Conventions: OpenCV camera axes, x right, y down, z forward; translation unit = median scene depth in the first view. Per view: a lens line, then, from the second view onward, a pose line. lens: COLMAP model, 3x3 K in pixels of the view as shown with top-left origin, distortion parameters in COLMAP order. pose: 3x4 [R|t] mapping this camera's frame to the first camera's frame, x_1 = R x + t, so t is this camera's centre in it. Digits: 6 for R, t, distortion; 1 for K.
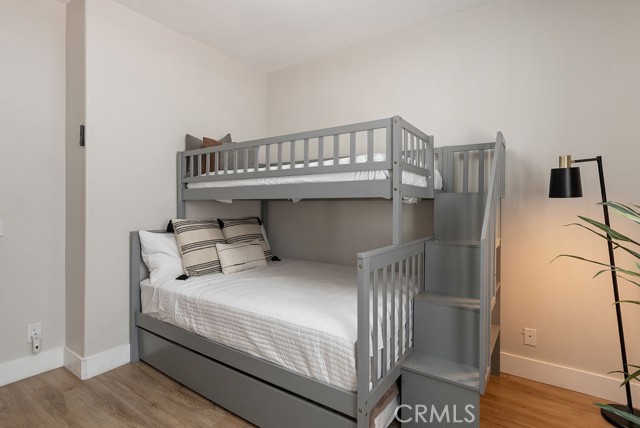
lens RADIAL K [[327.5, 0, 303.9], [0, 327.5, 197.8], [0, 0, 1]] dist [-0.004897, -0.000017]
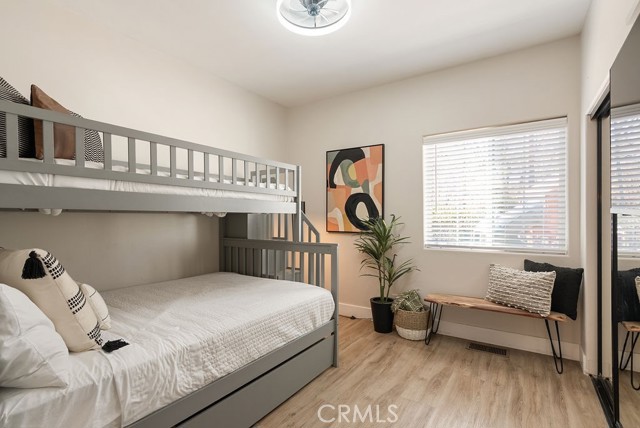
lens RADIAL K [[299.5, 0, 319.5], [0, 299.5, 219.6], [0, 0, 1]] dist [0.003704, 0.004156]
pose [[-0.017080, -0.001979, 0.999852, -1.019358], [-0.019426, 0.999810, 0.001647, 0.018426], [-0.999665, -0.019395, -0.017116, 0.734150]]
